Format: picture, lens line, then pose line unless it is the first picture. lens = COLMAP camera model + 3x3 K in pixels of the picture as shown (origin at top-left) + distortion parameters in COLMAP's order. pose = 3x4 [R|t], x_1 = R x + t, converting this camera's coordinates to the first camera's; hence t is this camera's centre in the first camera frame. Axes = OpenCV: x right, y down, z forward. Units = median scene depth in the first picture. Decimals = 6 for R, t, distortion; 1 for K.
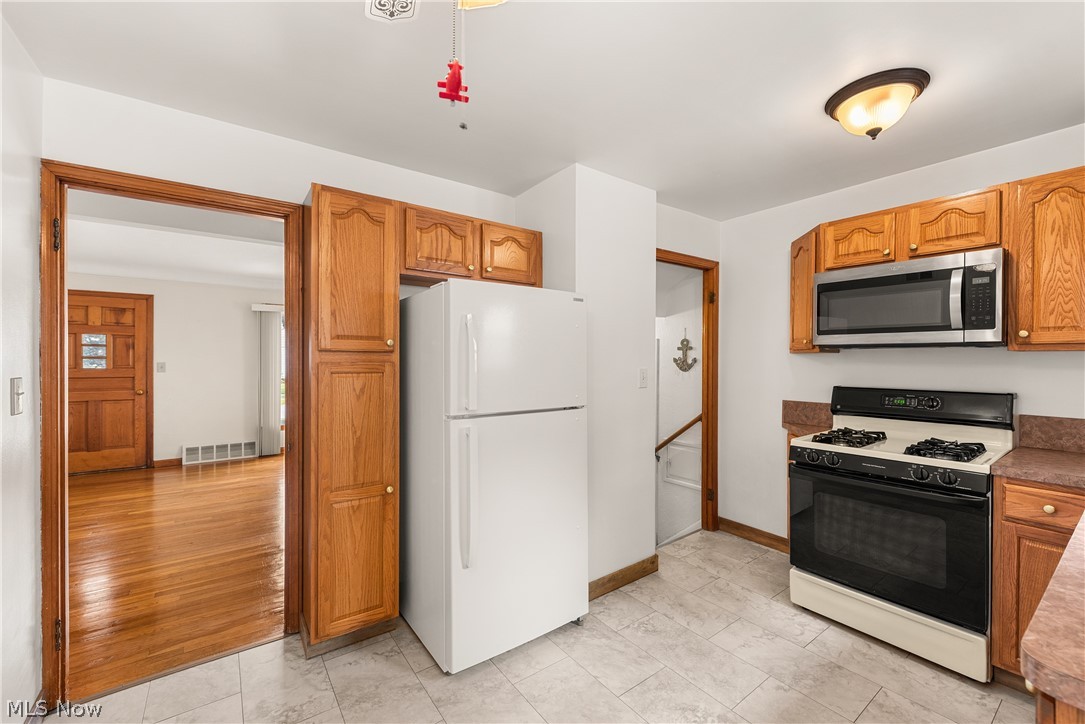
lens RADIAL K [[434.6, 0, 545.0], [0, 434.6, 362.9], [0, 0, 1]] dist [0.001569, -0.000080]
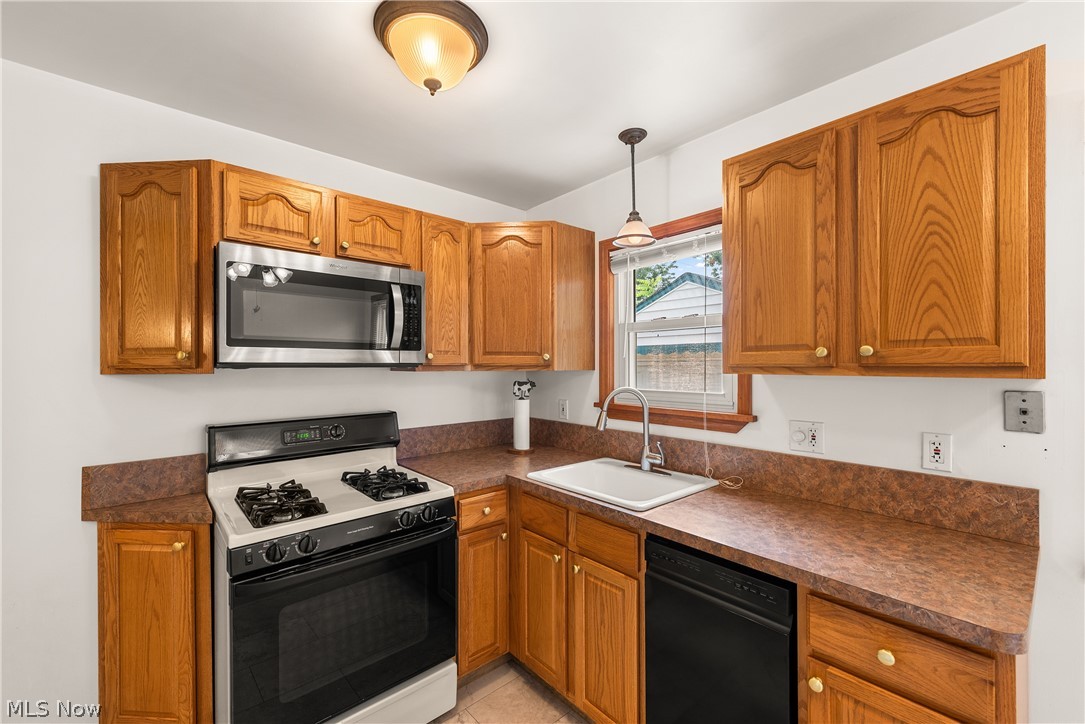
lens RADIAL K [[447.4, 0, 539.5], [0, 447.4, 365.2], [0, 0, 1]] dist [0.016558, -0.006797]
pose [[-0.076948, -0.005630, 0.997019, -0.022919], [0.012181, 0.999904, 0.006587, -0.037954], [-0.996961, 0.012651, -0.076872, 0.640757]]
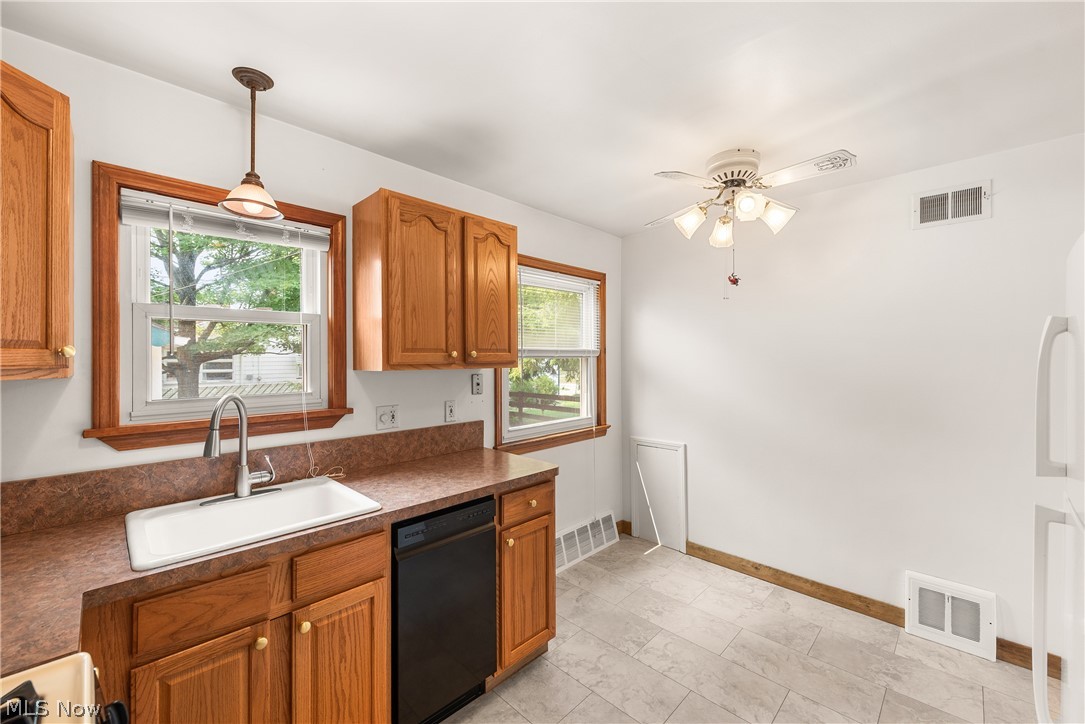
lens RADIAL K [[428.5, 0, 536.5], [0, 428.5, 361.5], [0, 0, 1]] dist [0.003475, -0.000083]
pose [[-0.989457, 0.004145, -0.144765, 0.461709], [0.002110, 0.999897, 0.014210, -0.043587], [0.144809, 0.013755, -0.989364, 1.083862]]
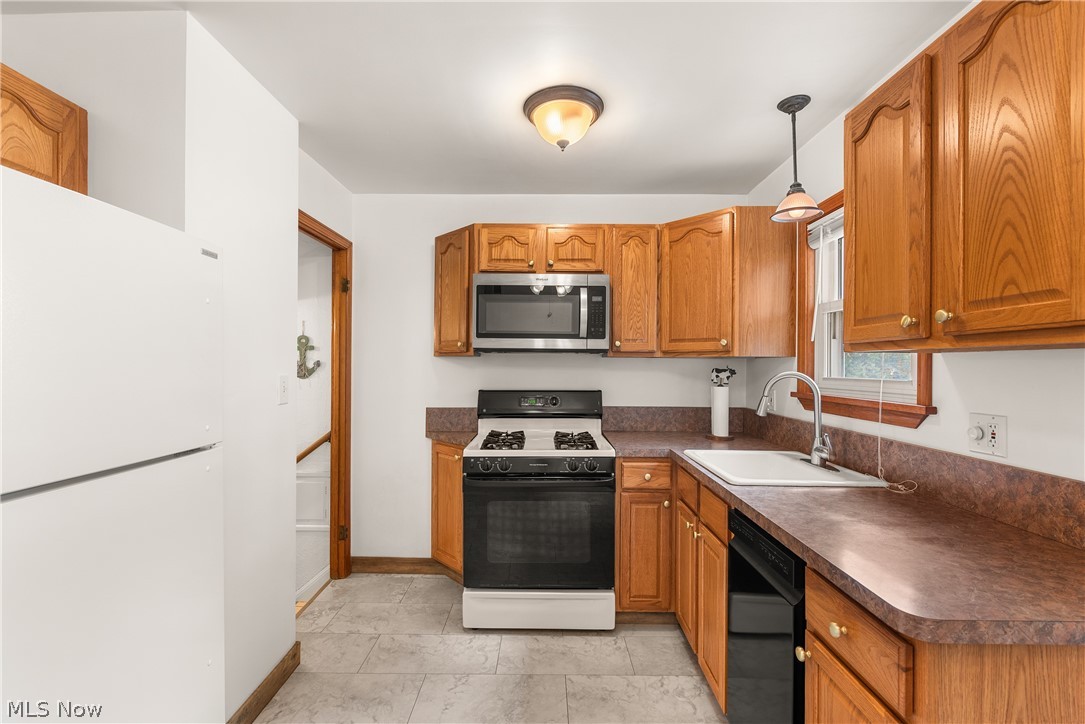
lens RADIAL K [[477.1, 0, 537.7], [0, 477.1, 364.3], [0, 0, 1]] dist [0.001932, -0.003513]
pose [[0.610412, 0.002346, 0.792080, -0.131417], [0.002720, 0.999984, -0.005058, 0.000610], [-0.792079, 0.005242, 0.610396, 0.255242]]
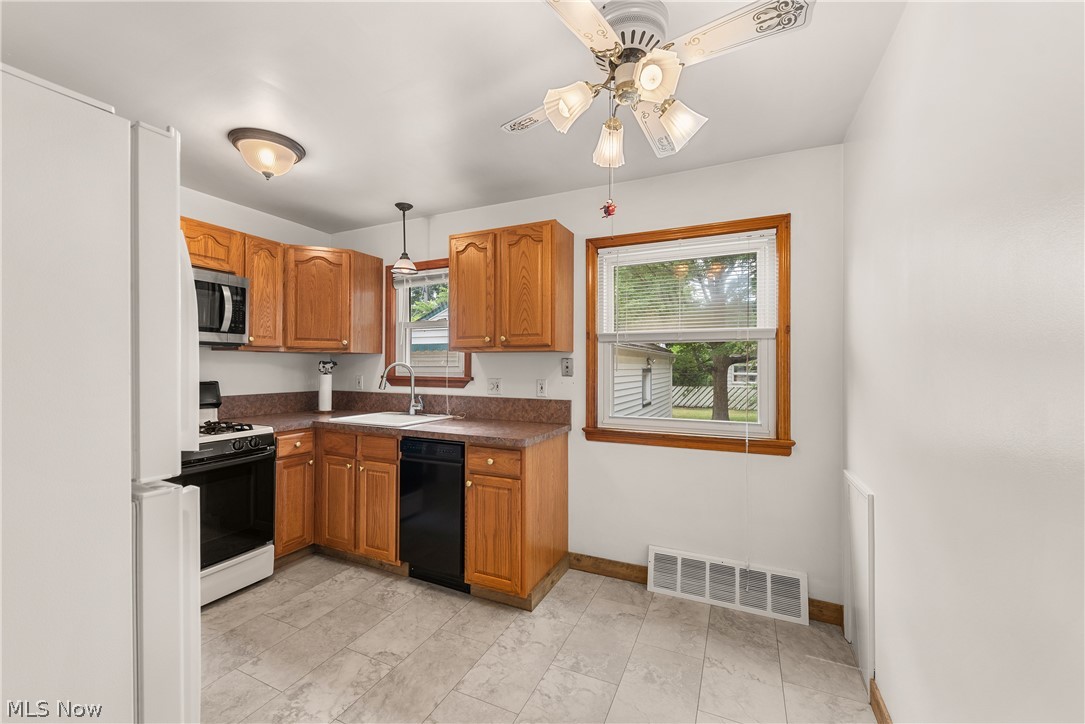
lens RADIAL K [[434.6, 0, 545.0], [0, 434.6, 362.9], [0, 0, 1]] dist [0.001569, -0.000080]
pose [[-0.480858, 0.001857, 0.876796, -0.537533], [0.002854, 0.999996, -0.000552, 0.014727], [-0.876794, 0.002237, -0.480861, 0.656313]]
